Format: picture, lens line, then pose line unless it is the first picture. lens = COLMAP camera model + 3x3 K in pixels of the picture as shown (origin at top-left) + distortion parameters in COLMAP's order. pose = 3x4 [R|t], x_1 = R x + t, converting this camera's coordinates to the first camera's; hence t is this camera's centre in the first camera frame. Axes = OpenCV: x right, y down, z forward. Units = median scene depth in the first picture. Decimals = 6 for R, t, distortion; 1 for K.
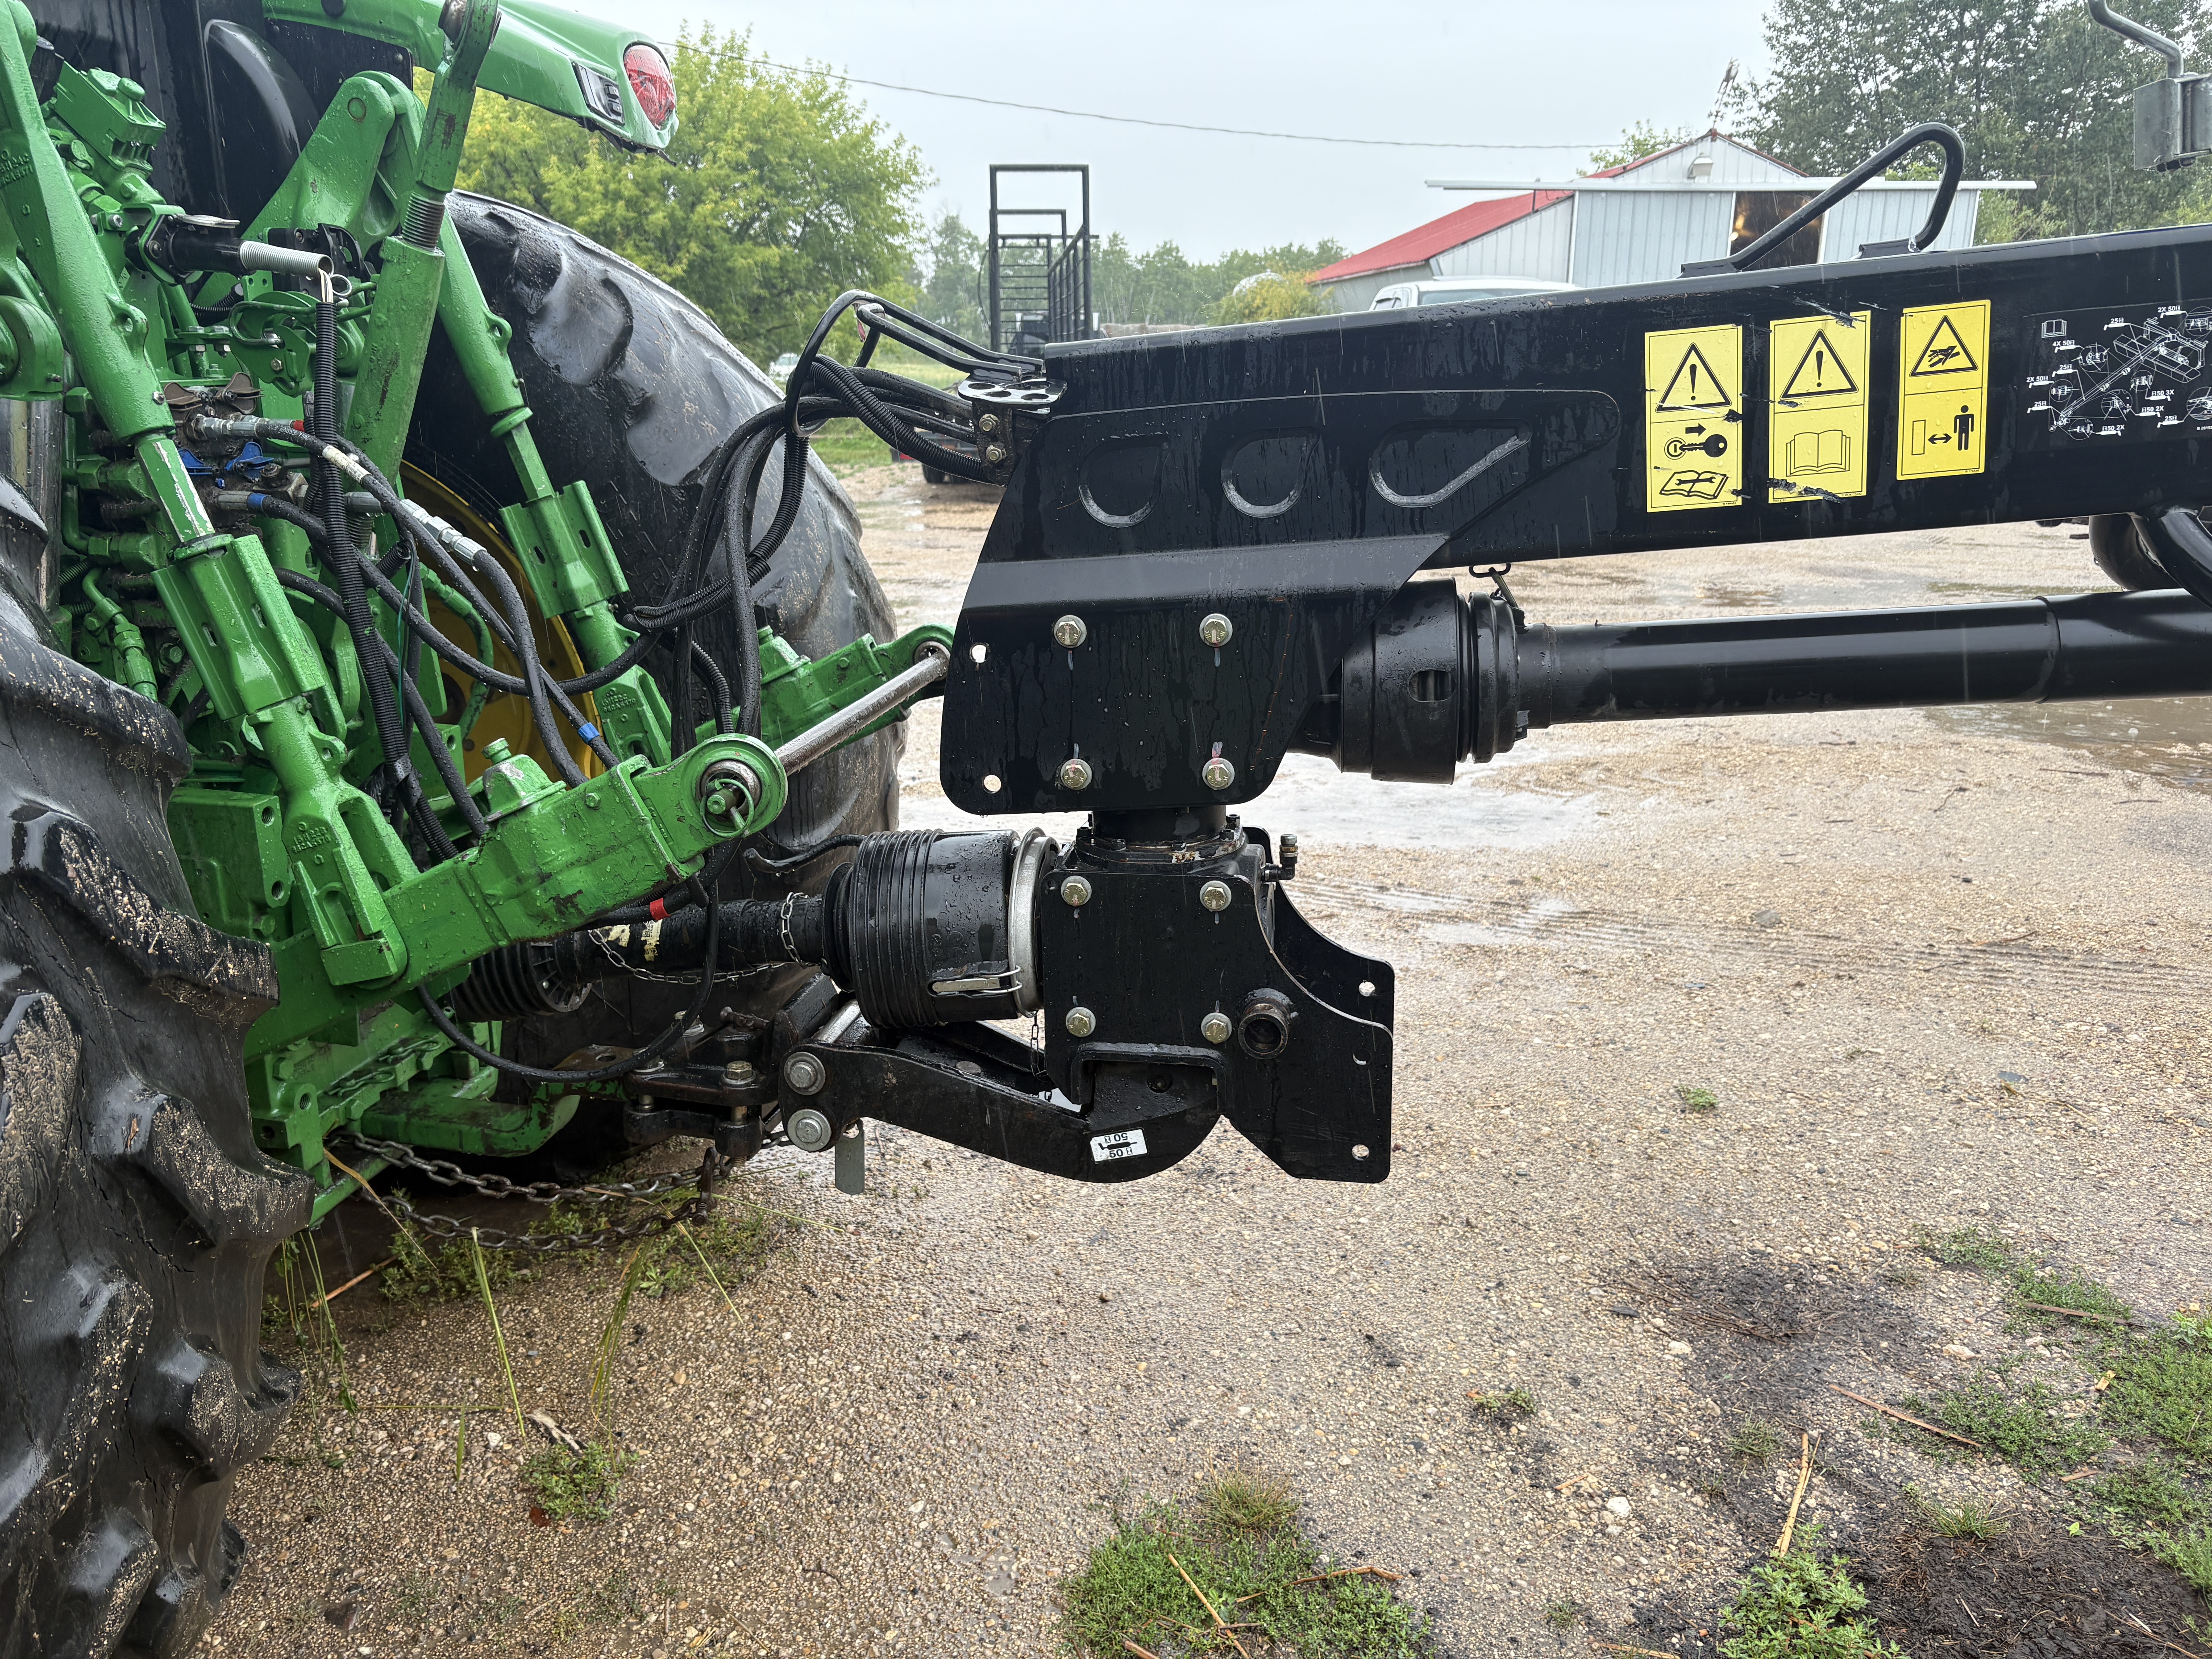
lens RADIAL K [[1668.1, 0, 1102.8], [0, 1668.1, 821.8], [0, 0, 1]] dist [0.059611, -0.071956]
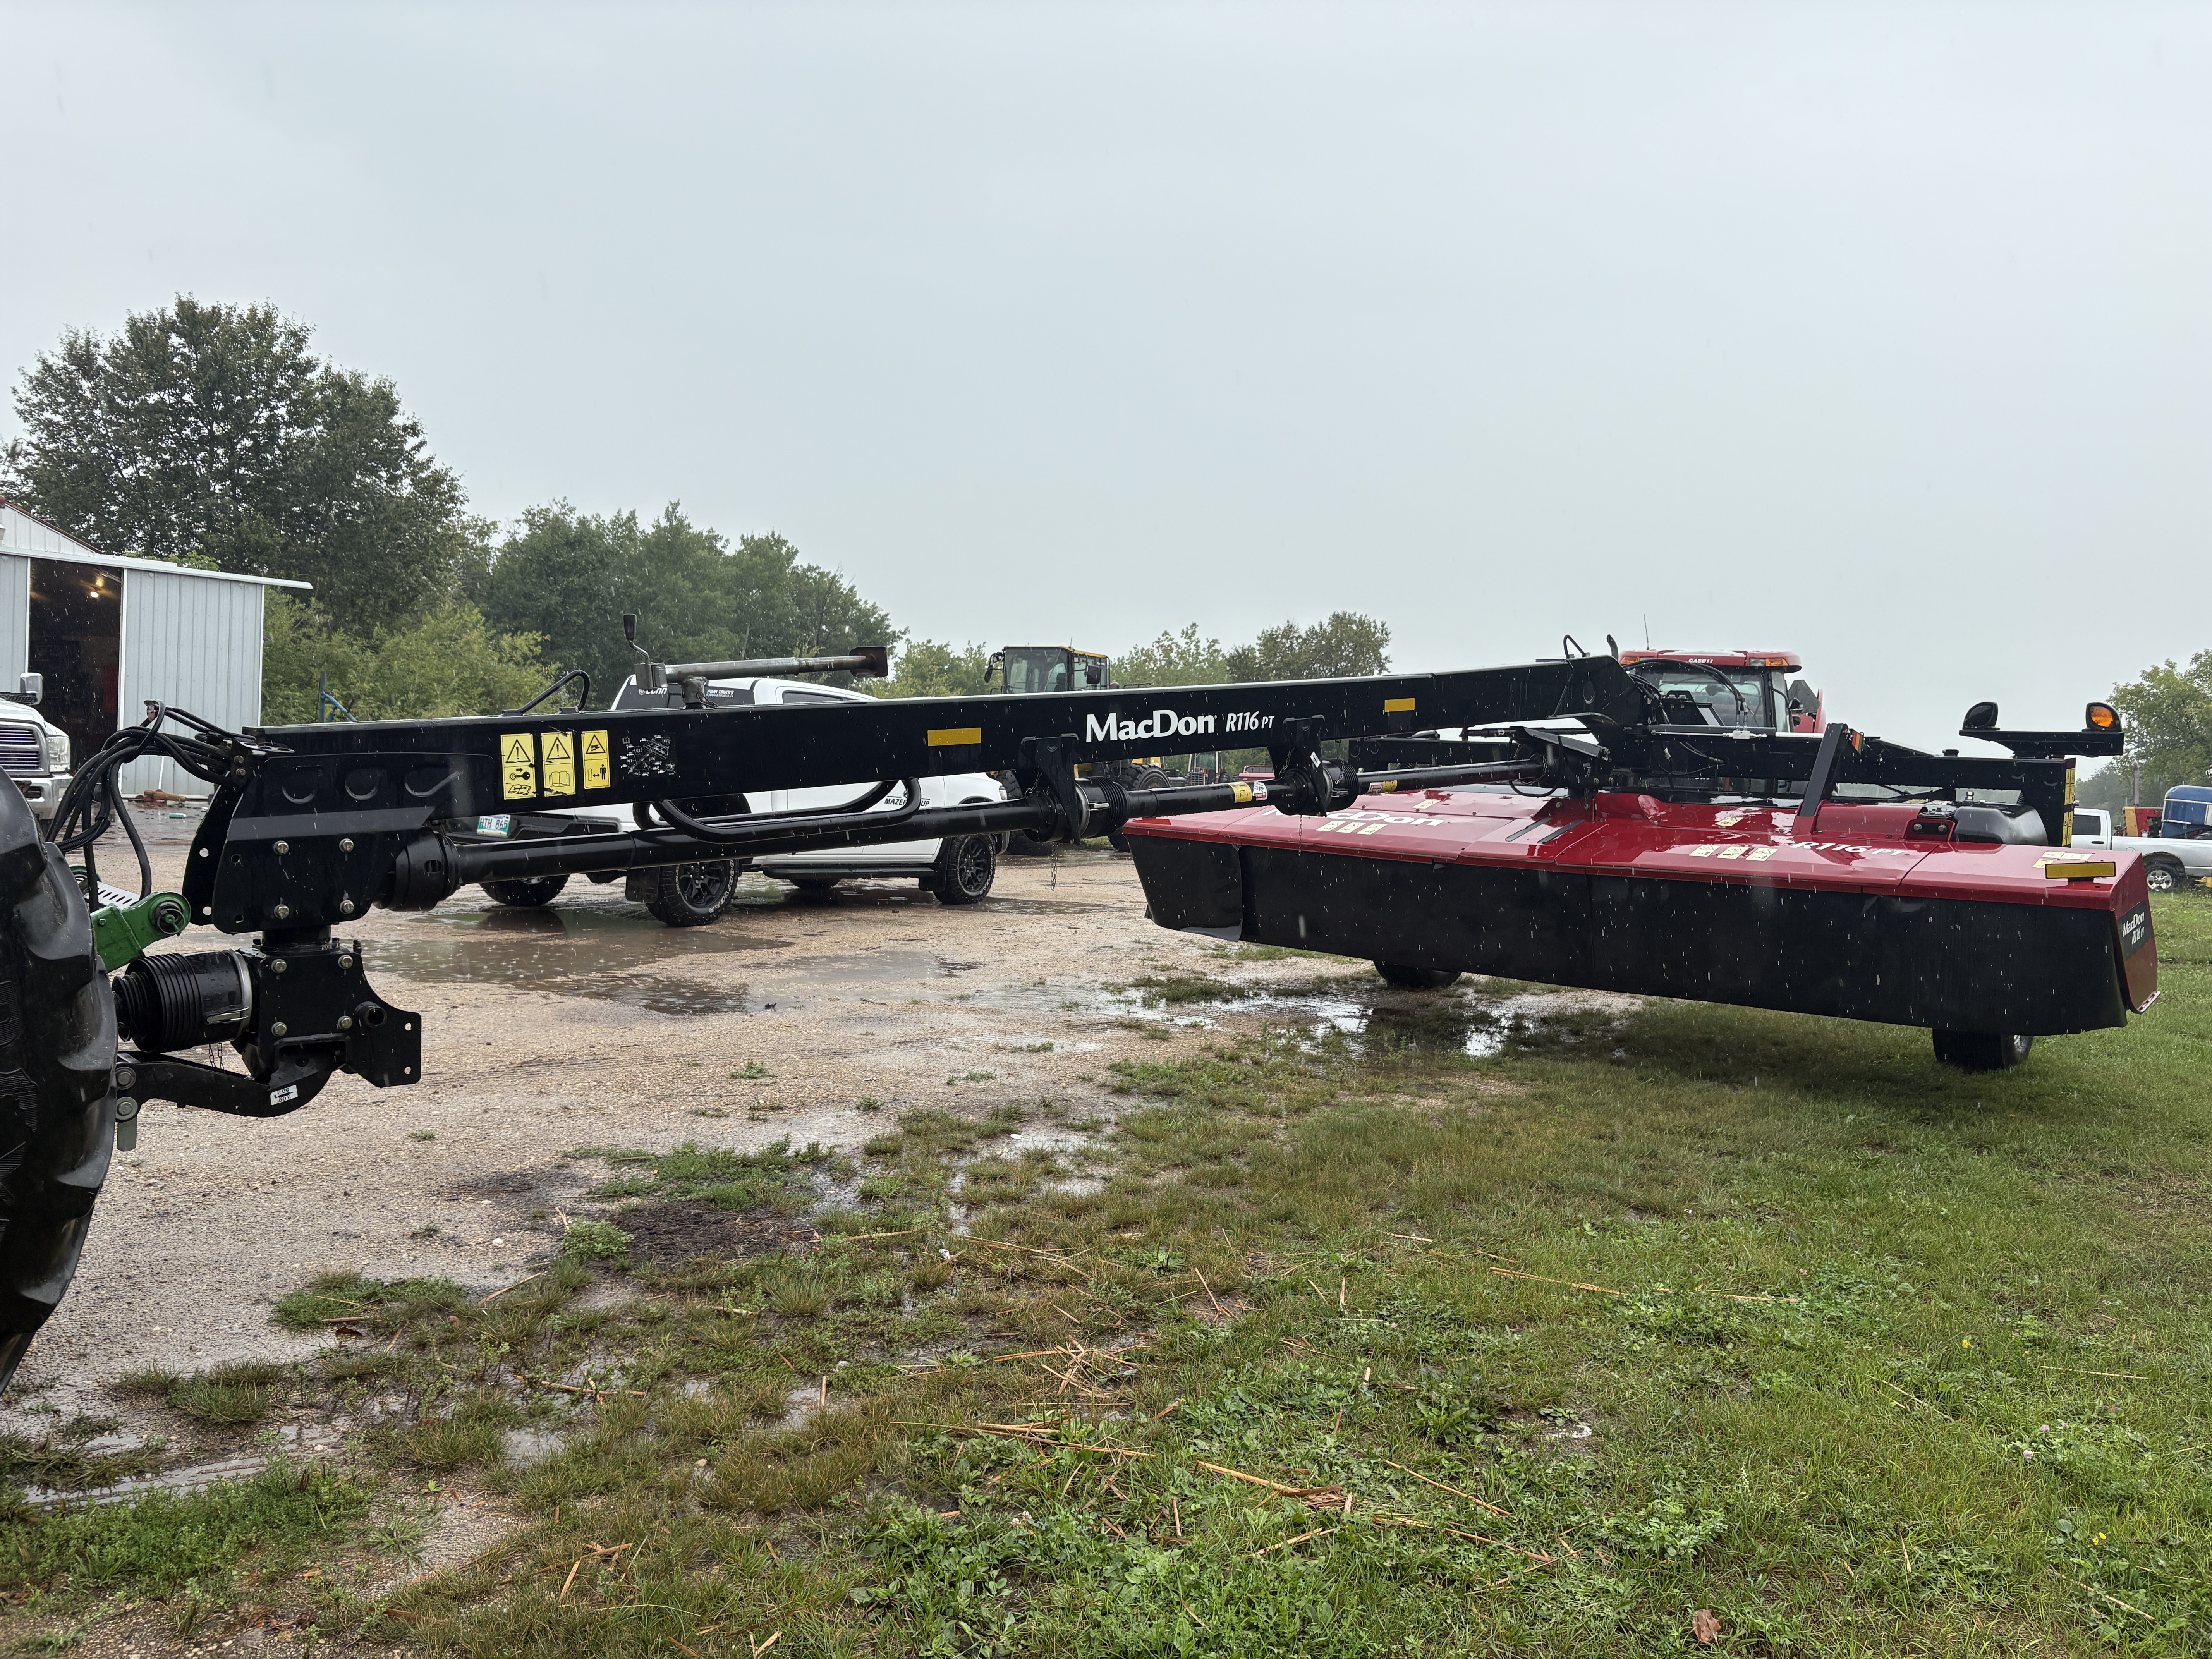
lens RADIAL K [[1668.1, 0, 1102.8], [0, 1668.1, 821.8], [0, 0, 1]] dist [0.059611, -0.071956]
pose [[0.585292, -0.000084, 0.810823, -1.117813], [0.168842, 0.978091, -0.121777, 0.292957], [-0.793048, 0.208176, 0.572483, -1.111116]]
